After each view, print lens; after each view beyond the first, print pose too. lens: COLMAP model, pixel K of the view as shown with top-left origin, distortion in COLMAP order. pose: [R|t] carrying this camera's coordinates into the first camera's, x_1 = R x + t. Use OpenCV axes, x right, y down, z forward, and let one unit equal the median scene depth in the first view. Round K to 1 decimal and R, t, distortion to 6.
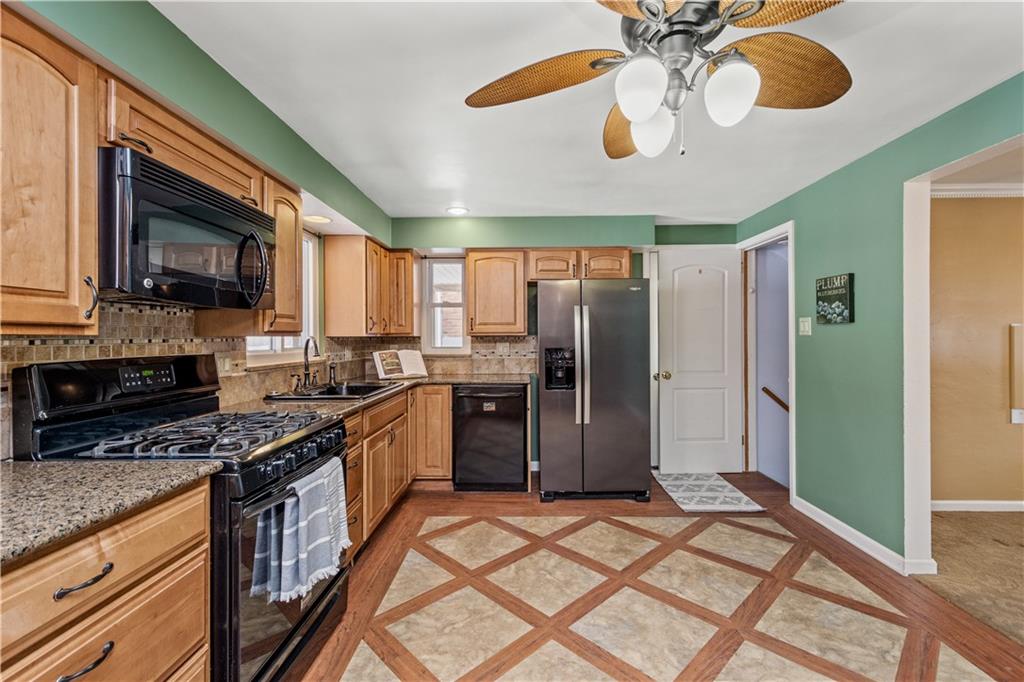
lens RADIAL K [[445.7, 0, 515.8], [0, 445.7, 337.5], [0, 0, 1]] dist [0.021200, -0.011179]
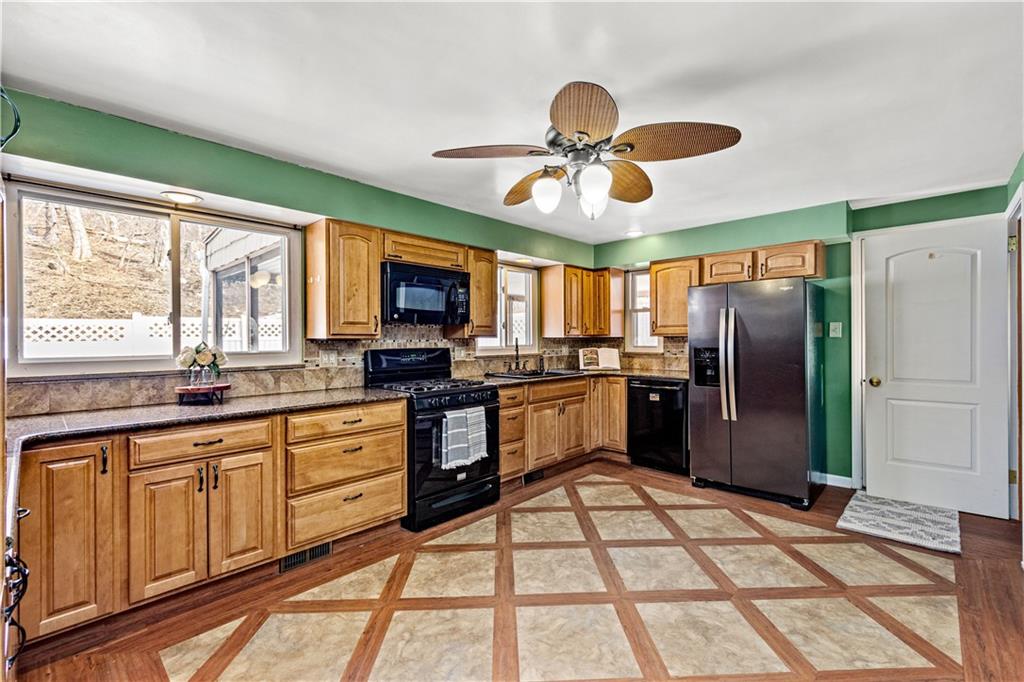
lens RADIAL K [[445.7, 0, 515.8], [0, 445.7, 337.5], [0, 0, 1]] dist [0.021200, -0.011179]
pose [[0.739553, -0.001210, -0.673097, 0.533206], [0.002687, 0.999996, 0.001154, -0.004832], [0.673093, -0.002662, 0.739553, -0.134279]]
